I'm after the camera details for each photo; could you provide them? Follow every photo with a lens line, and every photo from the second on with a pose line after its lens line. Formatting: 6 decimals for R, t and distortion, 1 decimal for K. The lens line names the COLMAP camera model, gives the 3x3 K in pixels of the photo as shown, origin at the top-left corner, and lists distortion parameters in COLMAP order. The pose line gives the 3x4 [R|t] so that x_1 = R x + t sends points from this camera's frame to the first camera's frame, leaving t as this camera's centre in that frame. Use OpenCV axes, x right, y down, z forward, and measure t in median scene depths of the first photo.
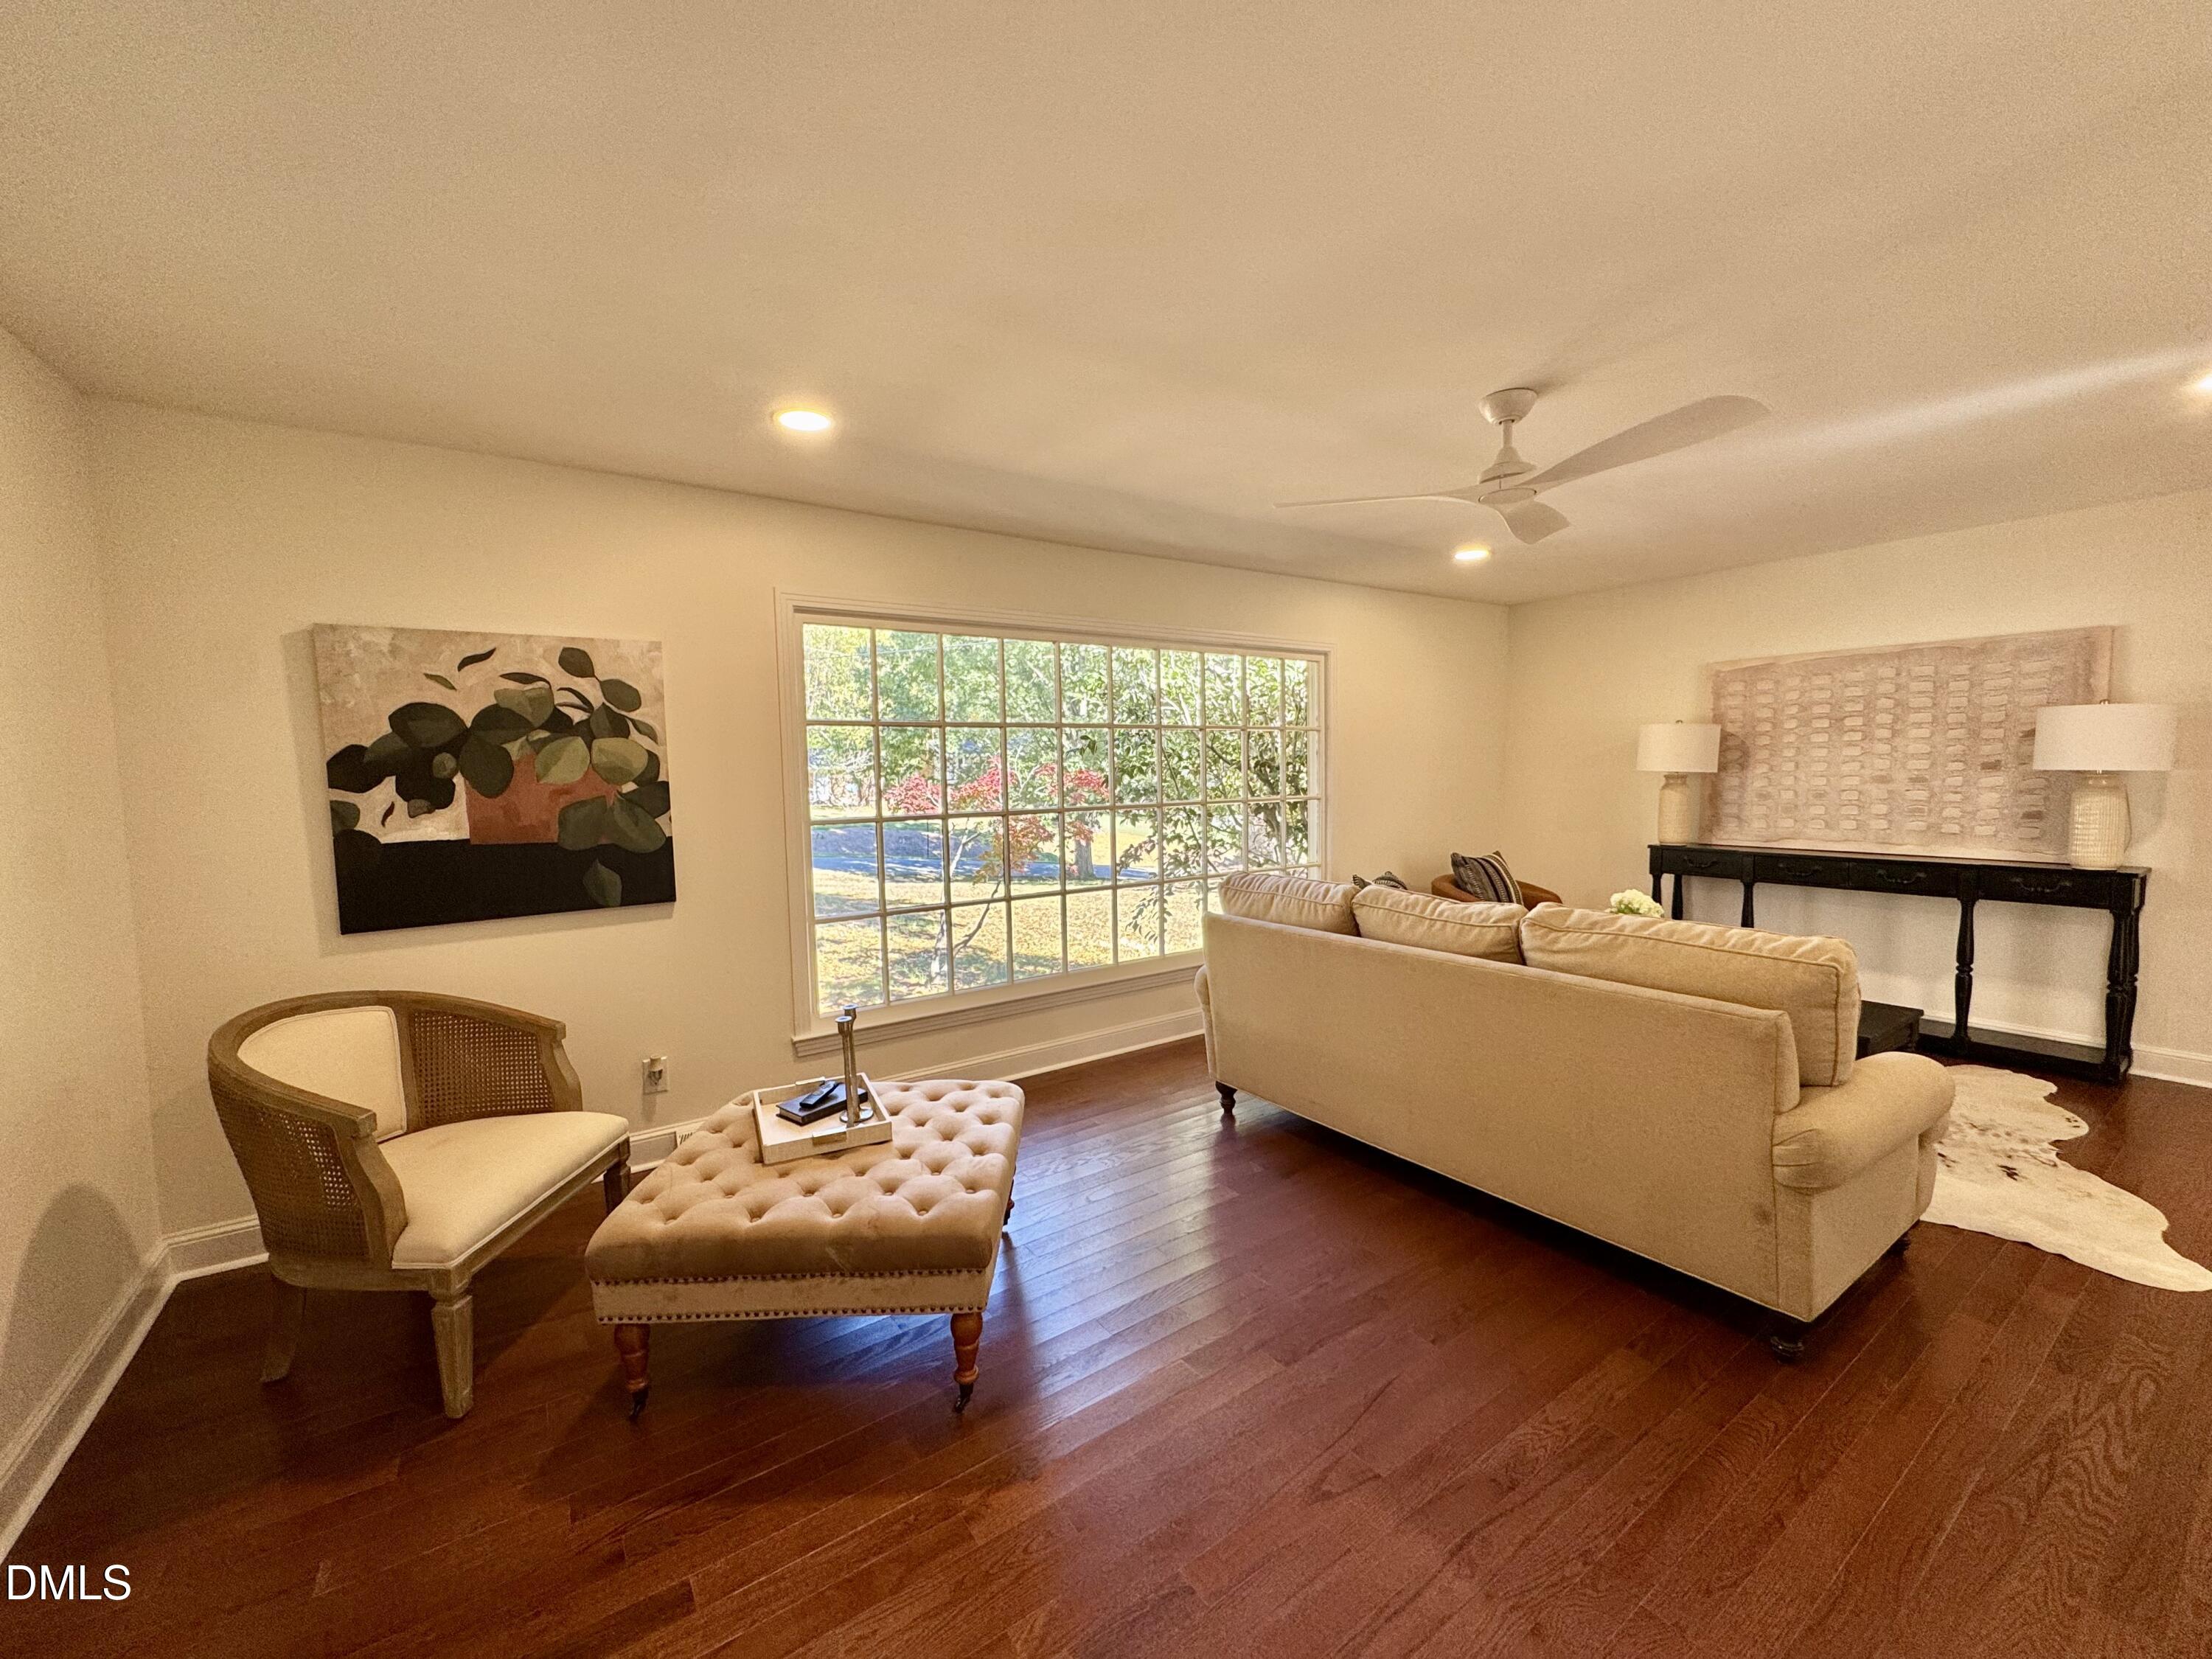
lens RADIAL K [[878.7, 0, 1103.8], [0, 878.7, 834.7], [0, 0, 1]] dist [-0.003137, -0.000330]
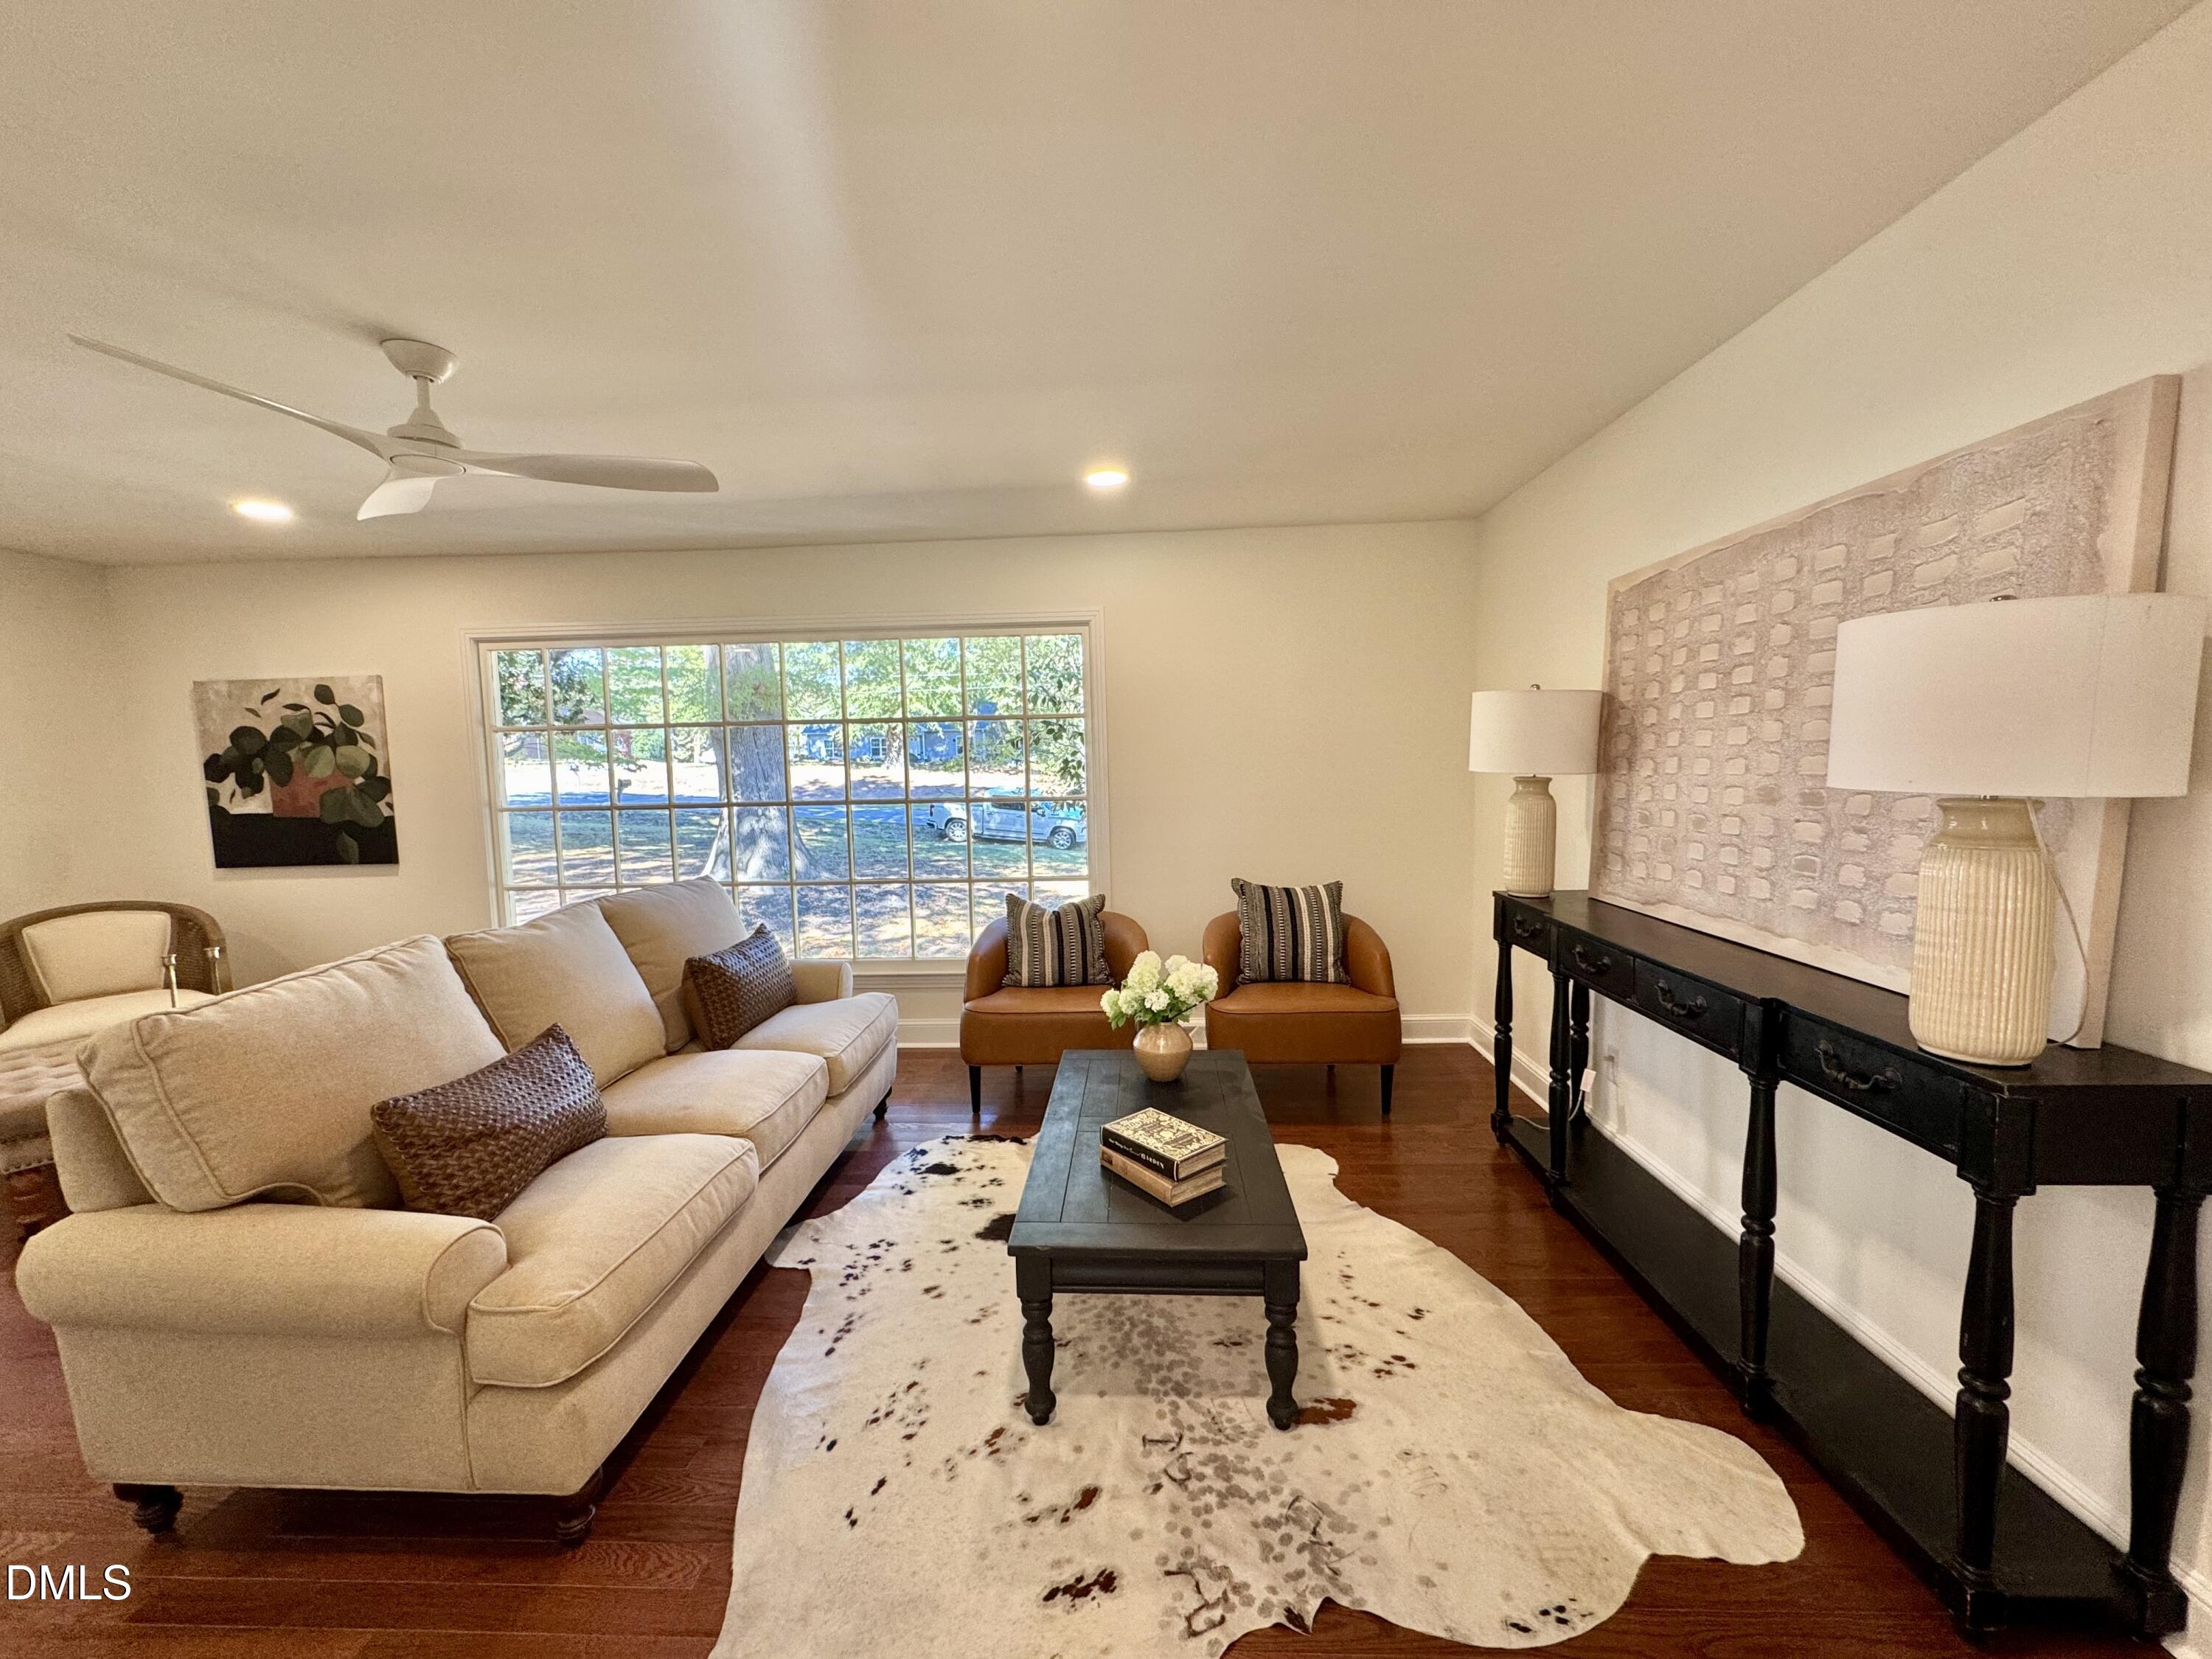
lens RADIAL K [[878.7, 0, 1109.0], [0, 878.7, 834.3], [0, 0, 1]] dist [-0.003137, -0.000330]
pose [[0.803915, 0.051766, -0.592487, 1.280446], [-0.039961, 0.998655, 0.033033, -0.062937], [0.593401, -0.002879, 0.804902, 0.584127]]
